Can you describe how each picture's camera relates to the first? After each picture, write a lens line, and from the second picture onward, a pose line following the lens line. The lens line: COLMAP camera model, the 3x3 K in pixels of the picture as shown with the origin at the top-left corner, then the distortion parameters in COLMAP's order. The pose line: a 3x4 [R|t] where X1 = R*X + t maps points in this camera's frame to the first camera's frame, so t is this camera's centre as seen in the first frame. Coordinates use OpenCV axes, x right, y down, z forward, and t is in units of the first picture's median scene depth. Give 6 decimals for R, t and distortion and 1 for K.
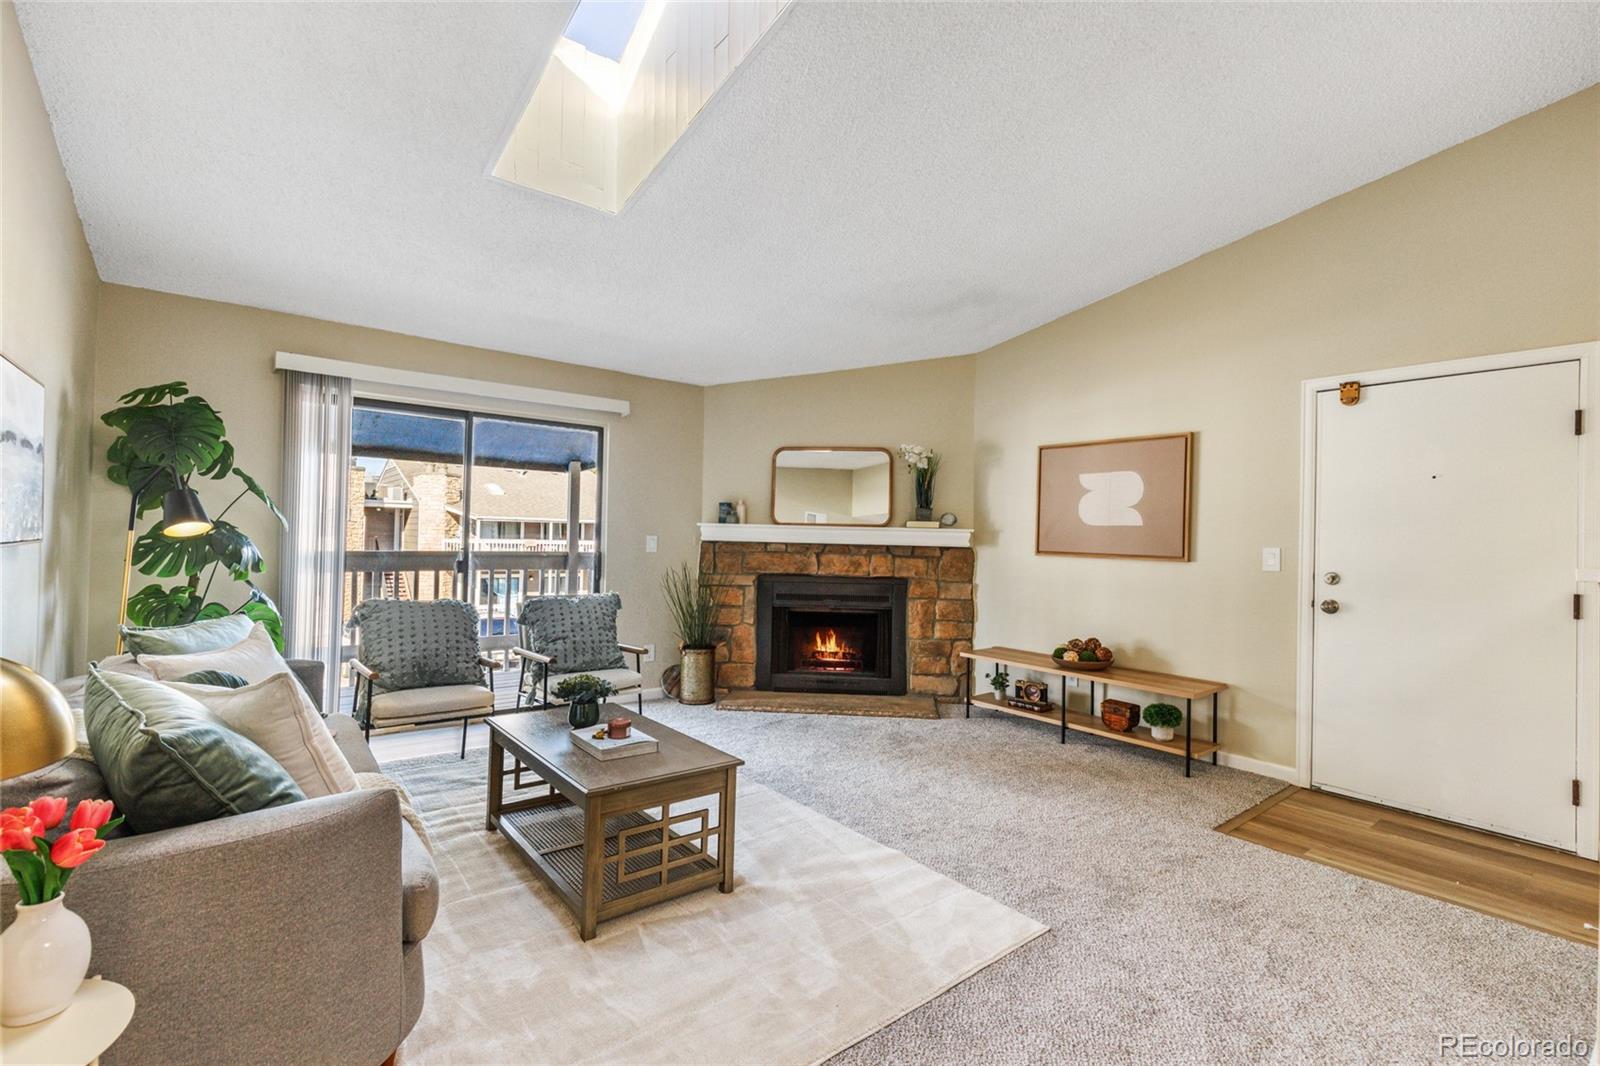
lens RADIAL K [[716.6, 0, 814.9], [0, 716.6, 536.2], [0, 0, 1]] dist [0.002151, -0.001563]
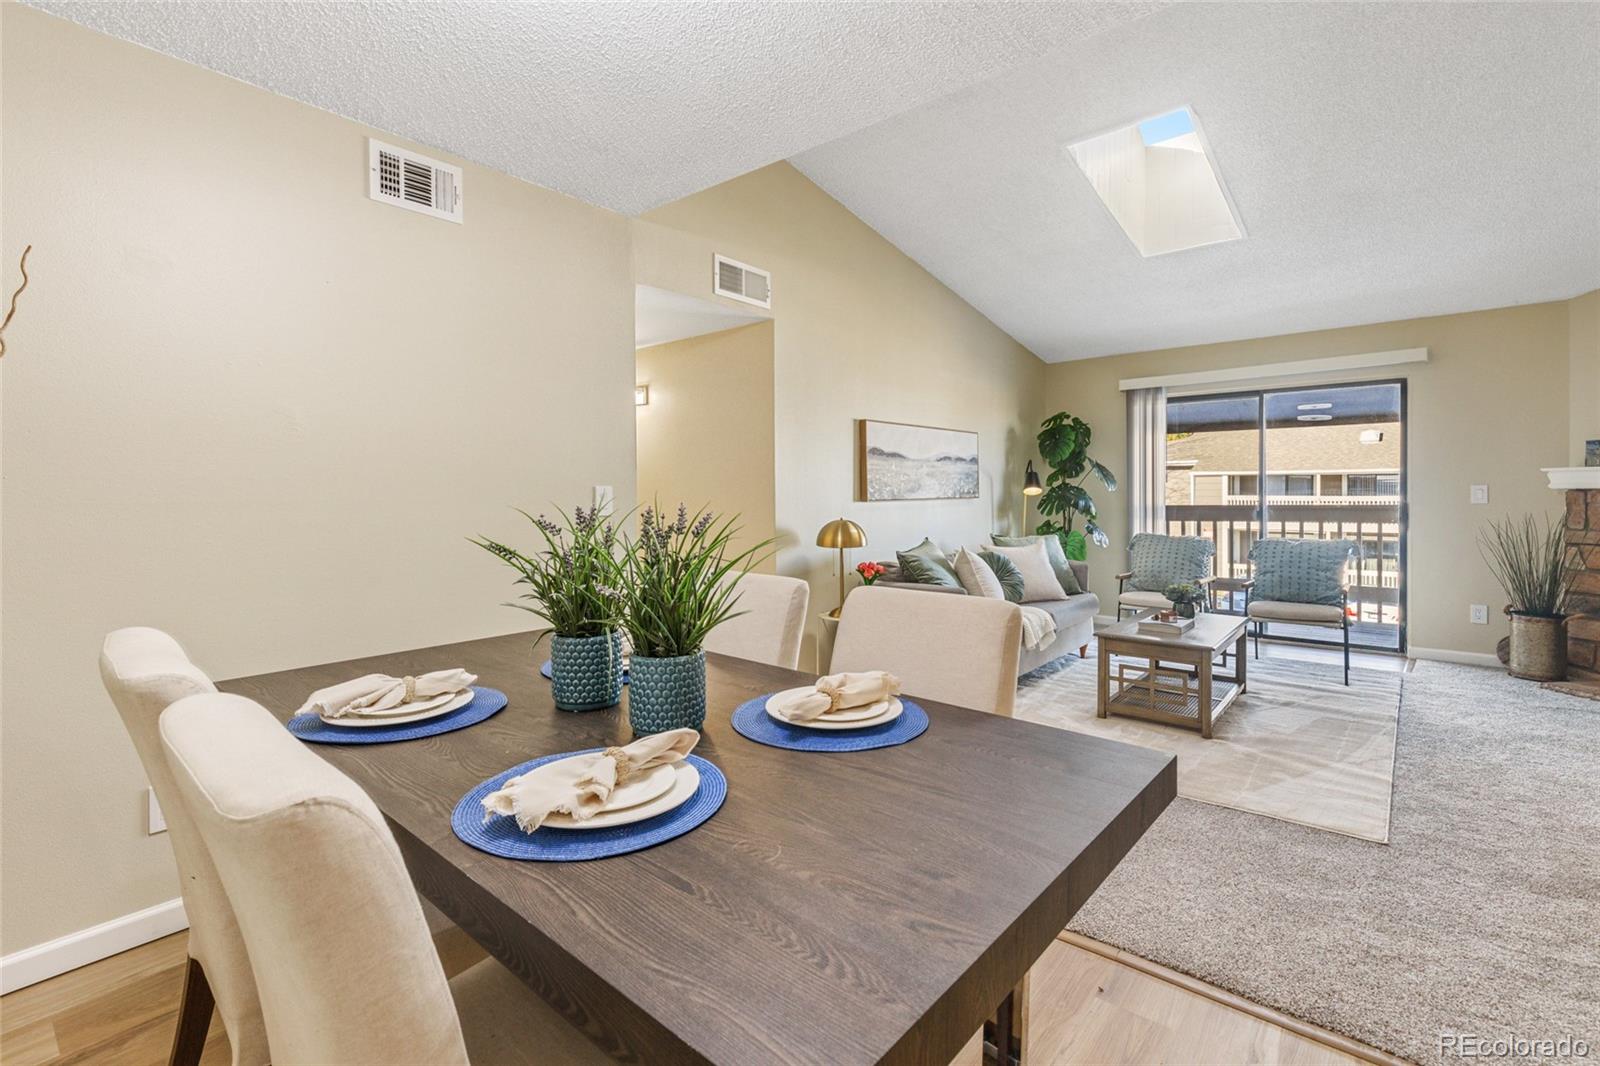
lens RADIAL K [[716.6, 0, 783.0], [0, 716.6, 501.3], [0, 0, 1]] dist [0.002151, -0.001563]
pose [[0.175655, -0.013006, -0.984366, 0.808773], [0.016461, 0.999812, -0.010272, 0.022799], [0.984314, -0.014399, 0.175836, -0.042535]]
